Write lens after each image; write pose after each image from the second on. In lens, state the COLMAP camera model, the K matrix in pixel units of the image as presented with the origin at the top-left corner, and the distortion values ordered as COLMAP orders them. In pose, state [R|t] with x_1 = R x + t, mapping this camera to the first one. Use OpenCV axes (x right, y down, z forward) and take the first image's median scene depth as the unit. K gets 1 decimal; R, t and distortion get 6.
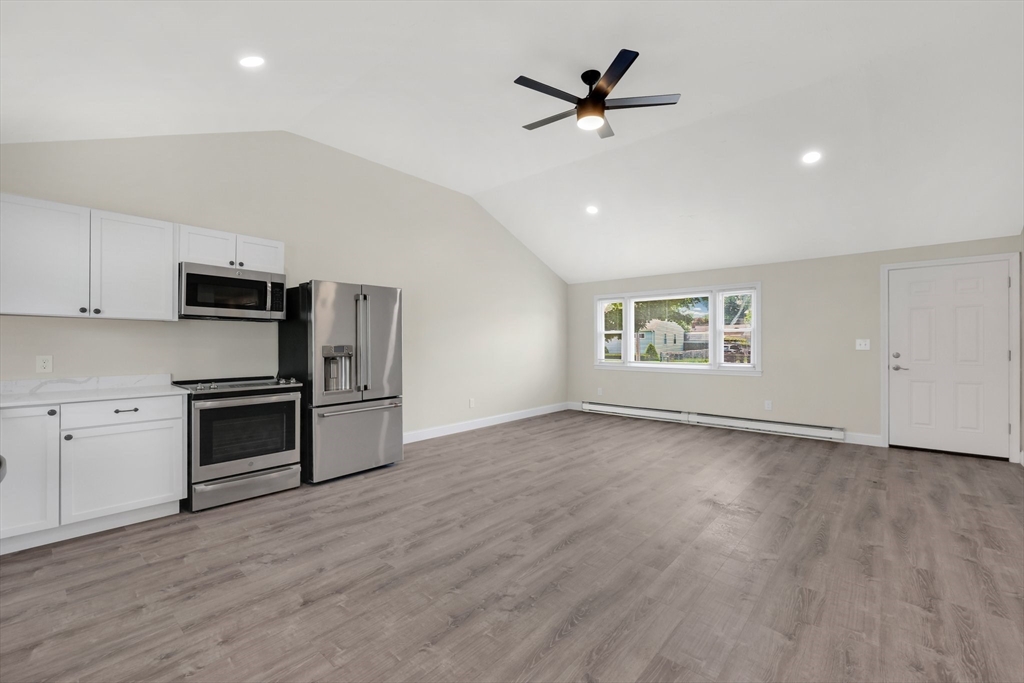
lens RADIAL K [[426.4, 0, 498.6], [0, 426.4, 342.7], [0, 0, 1]] dist [-0.000909, 0.000019]
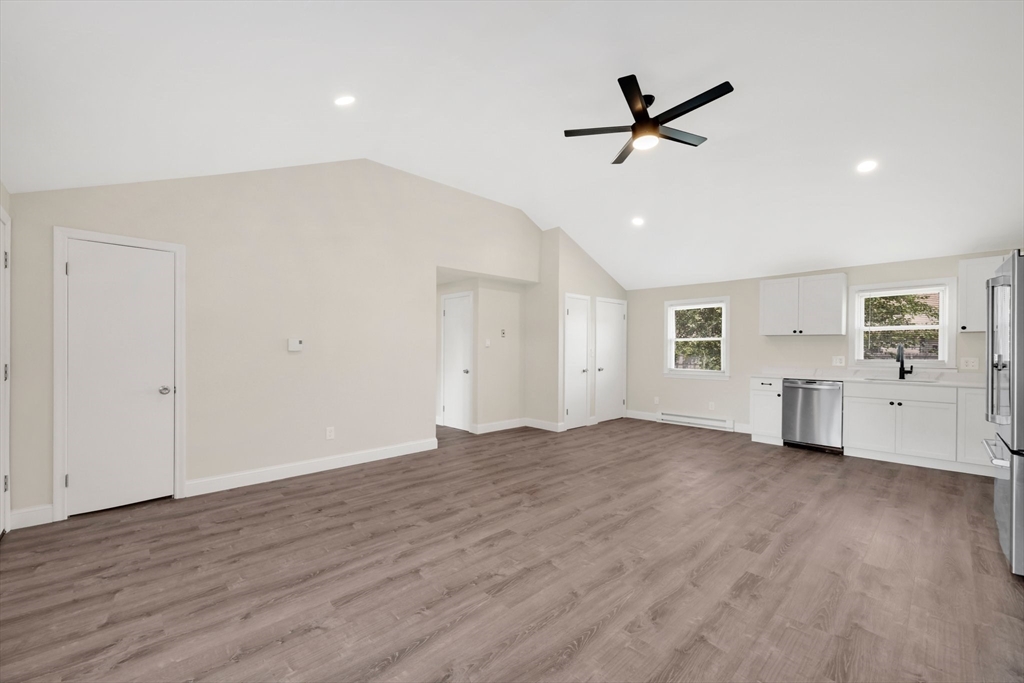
lens RADIAL K [[422.4, 0, 512.7], [0, 422.4, 346.0], [0, 0, 1]] dist [-0.001394, -0.000127]
pose [[-0.998970, 0.001139, 0.045358, 0.476081], [0.001002, 0.999995, -0.003036, -0.008800], [-0.045361, -0.002988, -0.998966, 1.983609]]
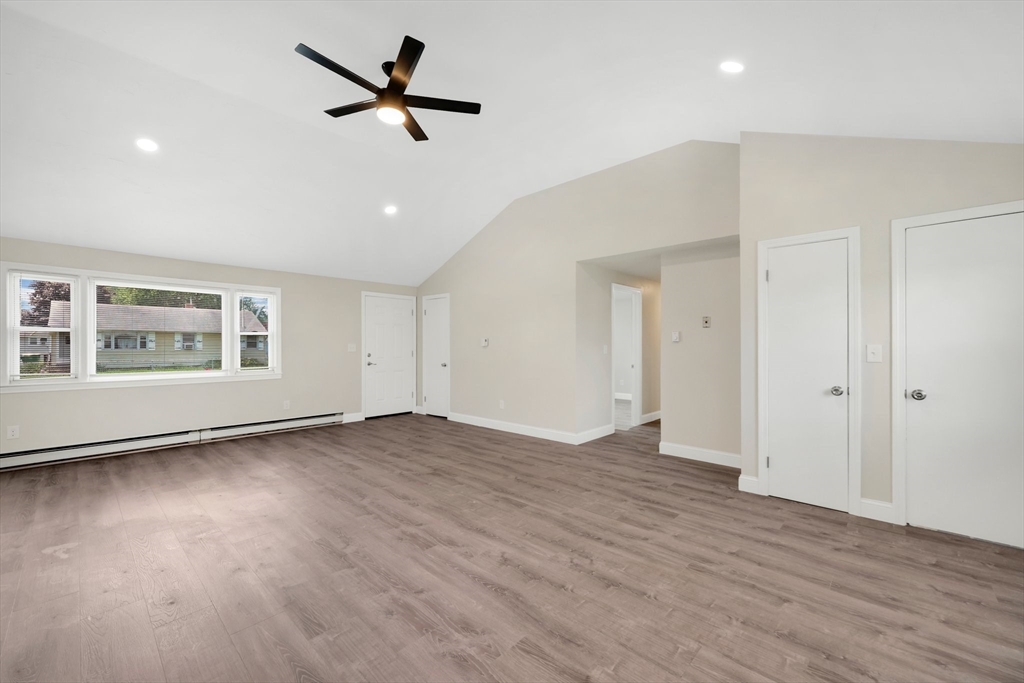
lens RADIAL K [[422.4, 0, 512.7], [0, 422.4, 346.0], [0, 0, 1]] dist [-0.001394, -0.000127]
pose [[0.007978, 0.000952, 0.999968, -0.691232], [0.001552, 0.999998, -0.000965, 0.001628], [-0.999967, 0.001560, 0.007977, 0.696597]]
